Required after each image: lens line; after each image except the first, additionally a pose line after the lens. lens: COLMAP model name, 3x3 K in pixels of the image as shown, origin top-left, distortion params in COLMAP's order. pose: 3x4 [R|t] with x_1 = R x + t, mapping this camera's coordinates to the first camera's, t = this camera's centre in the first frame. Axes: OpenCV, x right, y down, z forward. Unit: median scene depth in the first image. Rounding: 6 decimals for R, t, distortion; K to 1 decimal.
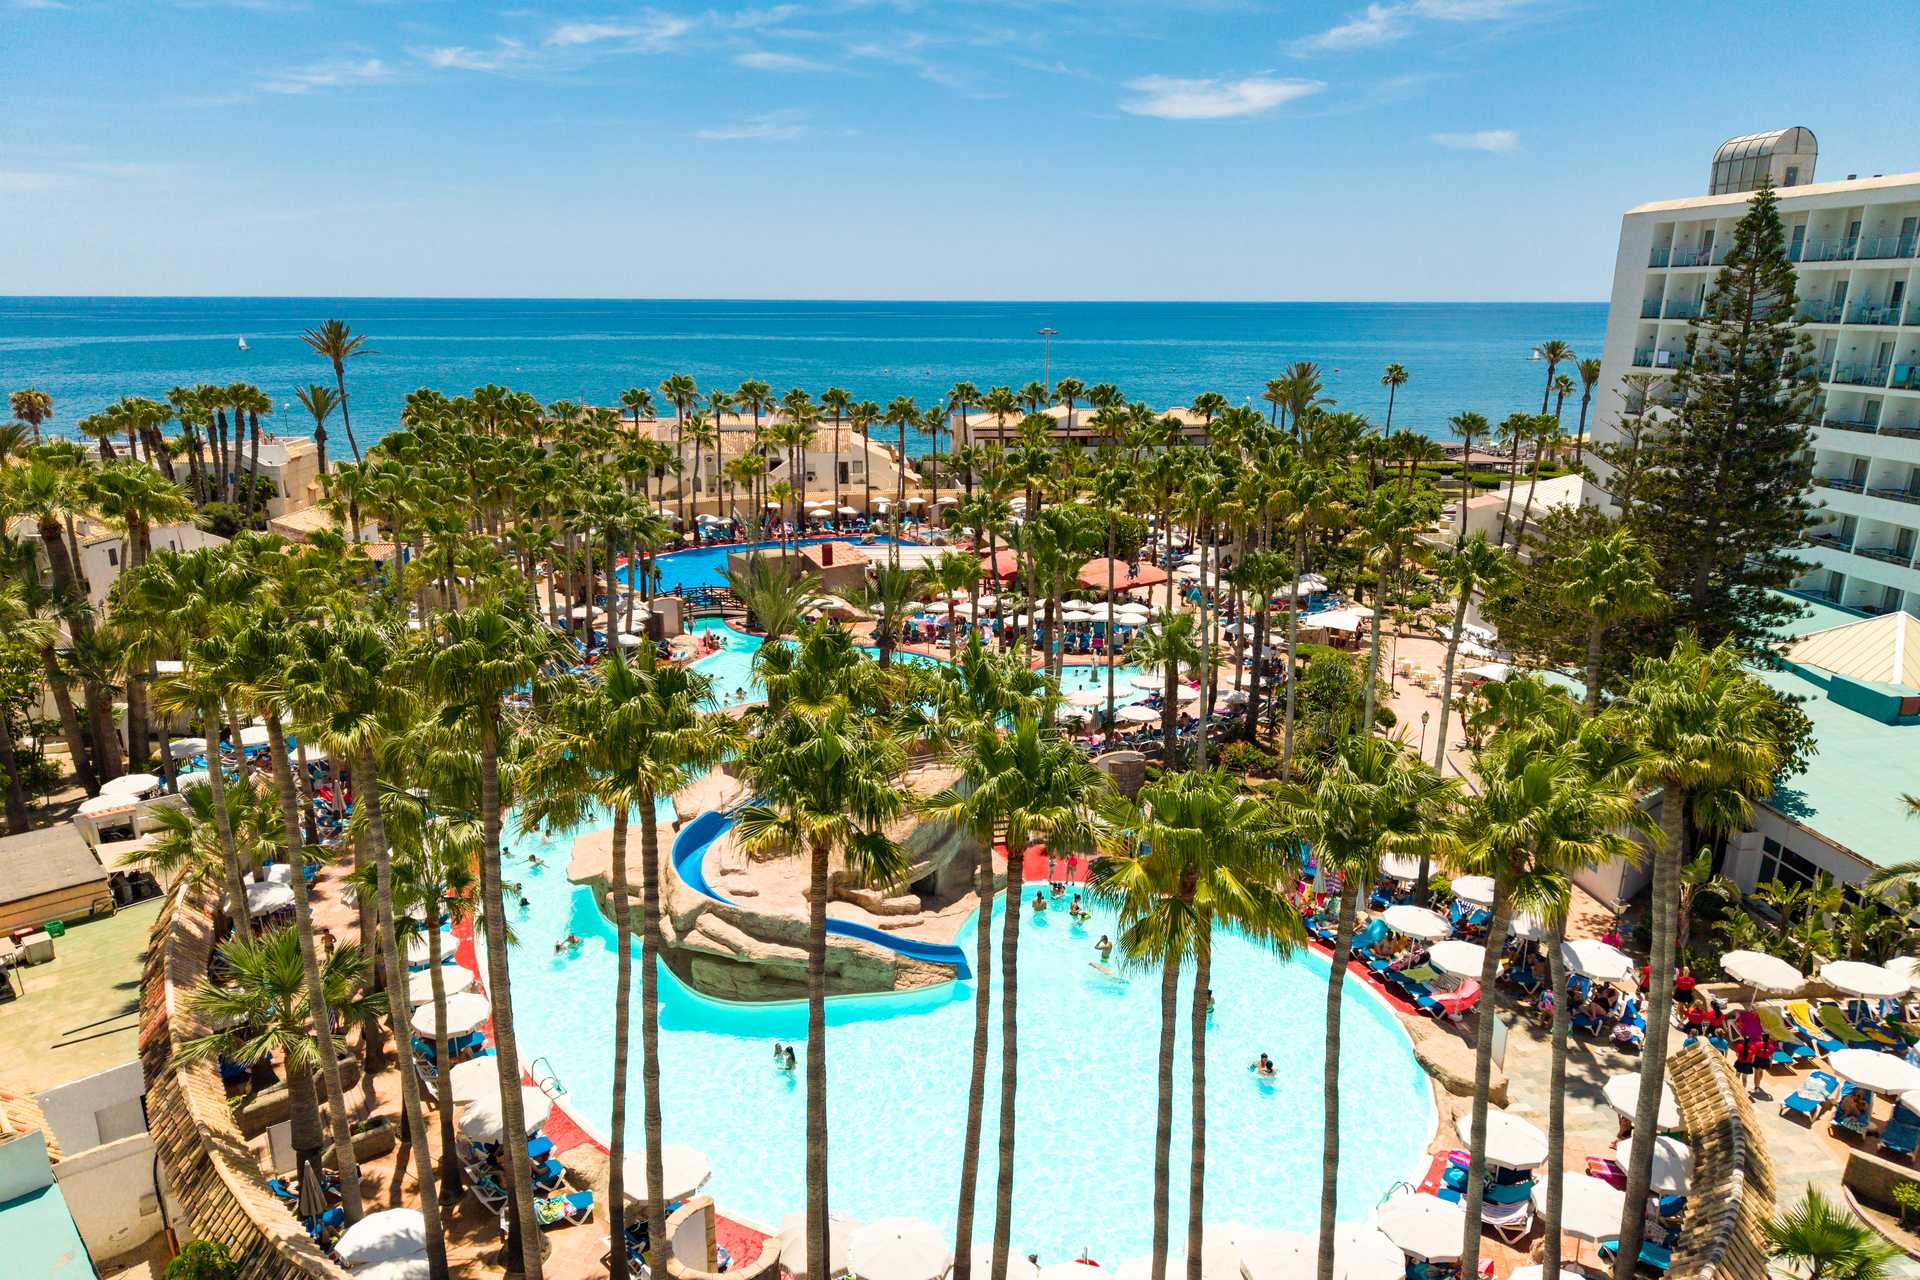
lens RADIAL K [[1346.1, 0, 1049.0], [0, 1346.1, 639.5], [0, 0, 1]] dist [-0.004721, -0.006160]
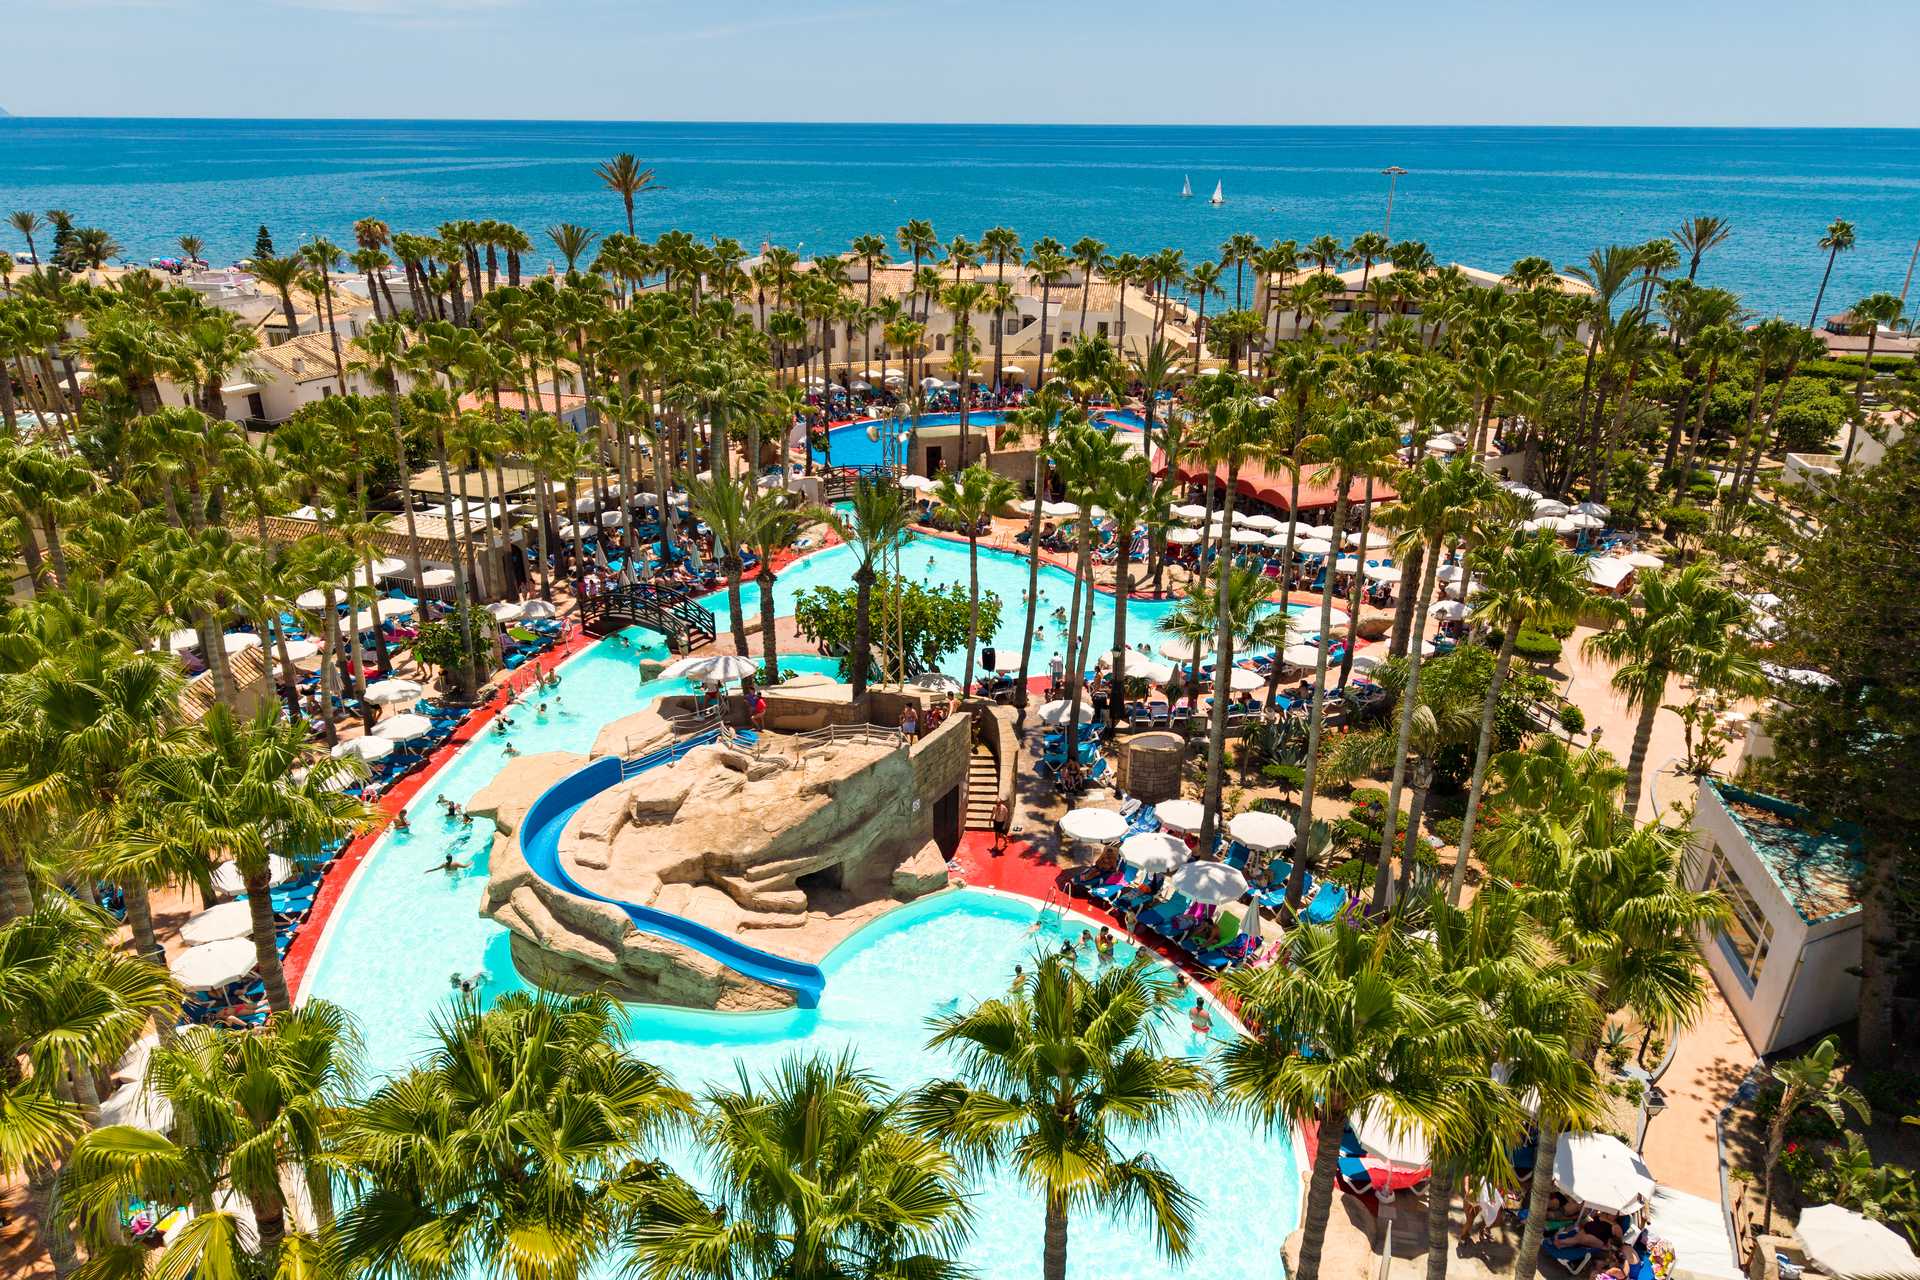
lens RADIAL K [[1400.5, 0, 955.8], [0, 1400.5, 685.8], [0, 0, 1]] dist [-0.009565, -0.000627]
pose [[0.941412, 0.124320, -0.313508, 0.118528], [-0.080967, 0.985705, 0.147748, -0.035448], [0.327395, -0.113708, 0.938021, 0.103572]]
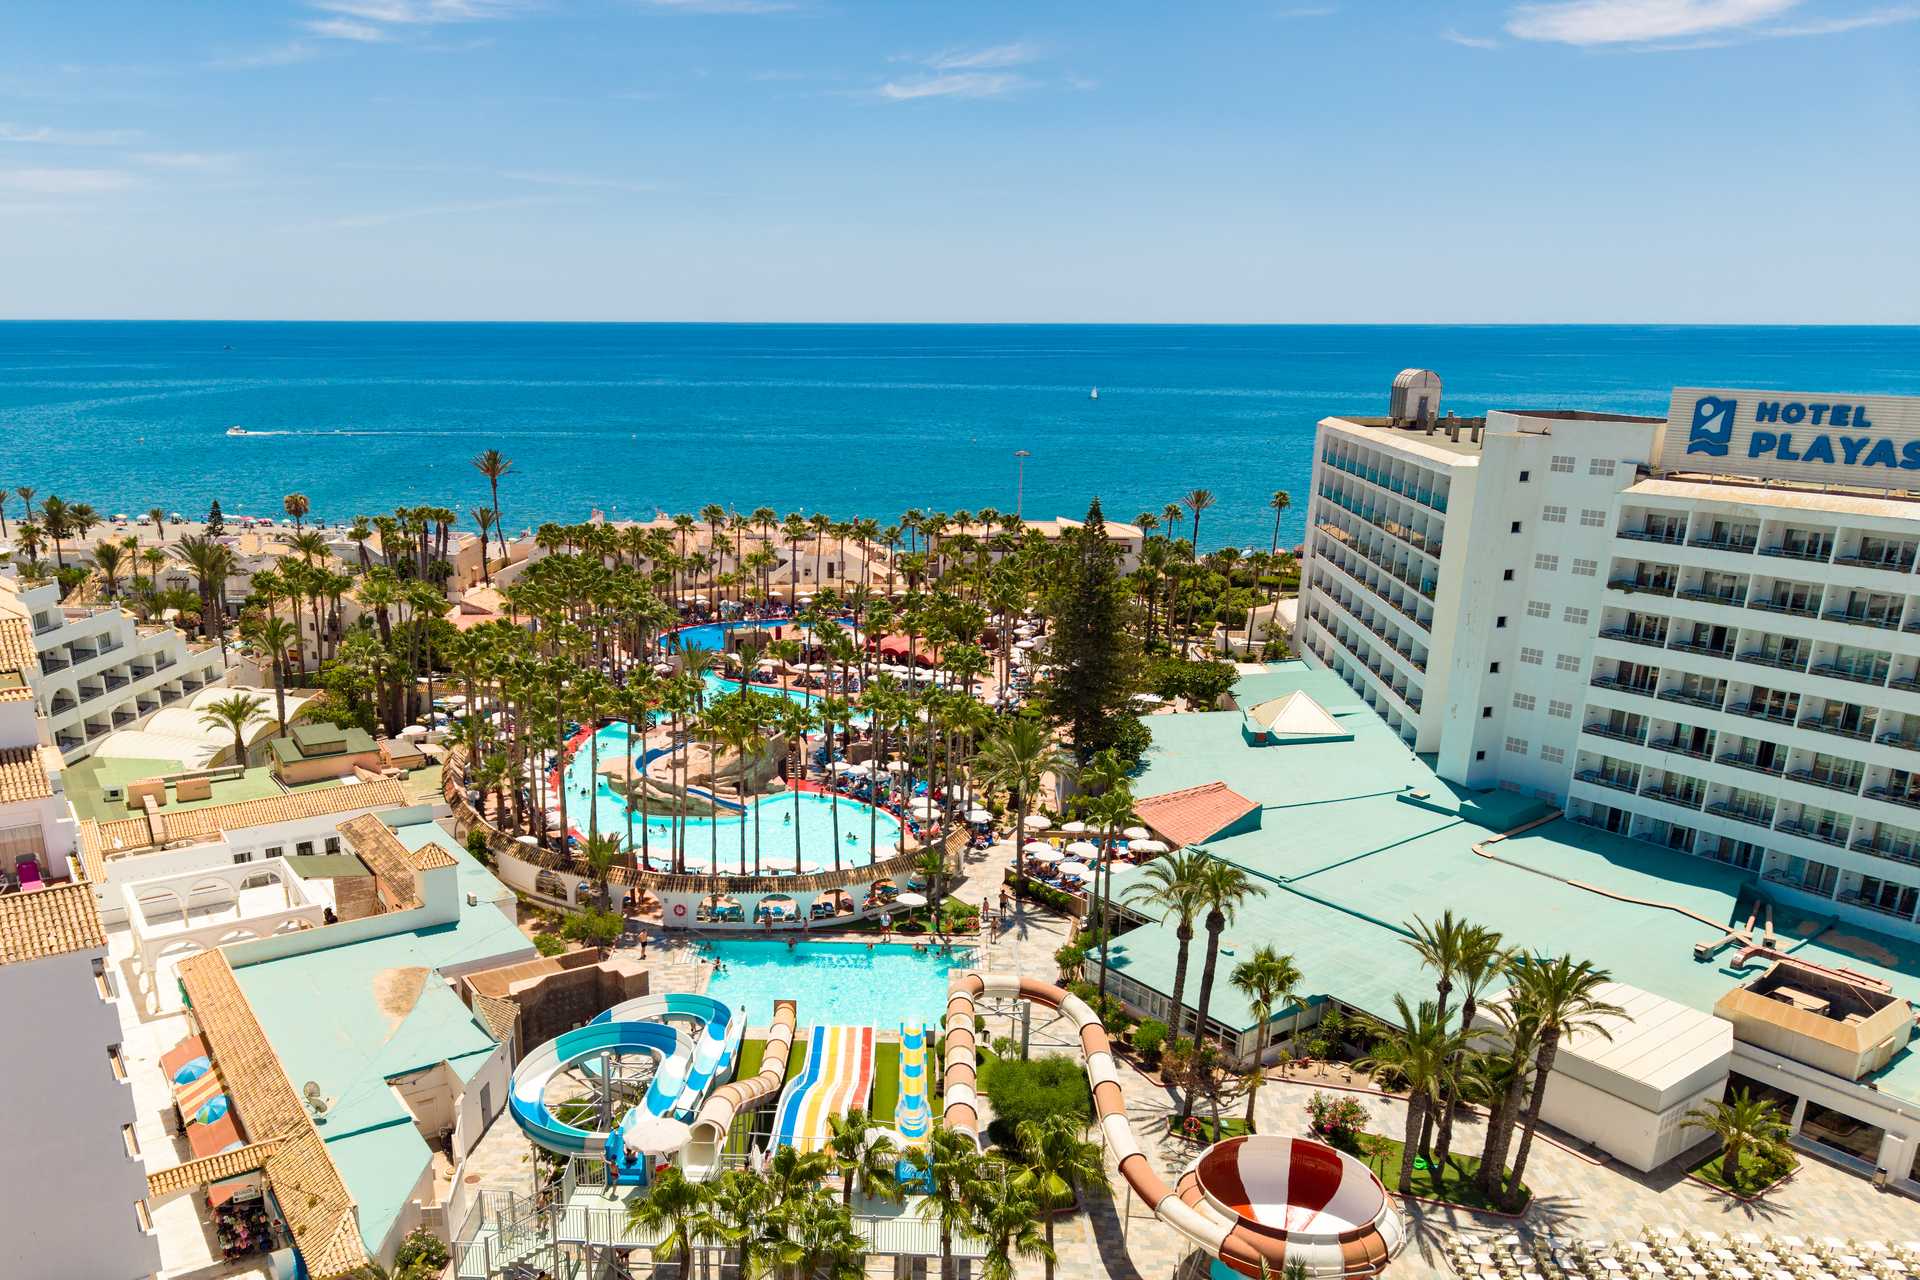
lens RADIAL K [[1400.5, 0, 955.8], [0, 1400.5, 685.8], [0, 0, 1]] dist [-0.009565, -0.000627]
pose [[0.988431, 0.043359, -0.145343, 0.297874], [-0.045379, 0.998914, -0.010608, 0.009903], [0.144725, 0.017081, 0.989325, -0.649122]]
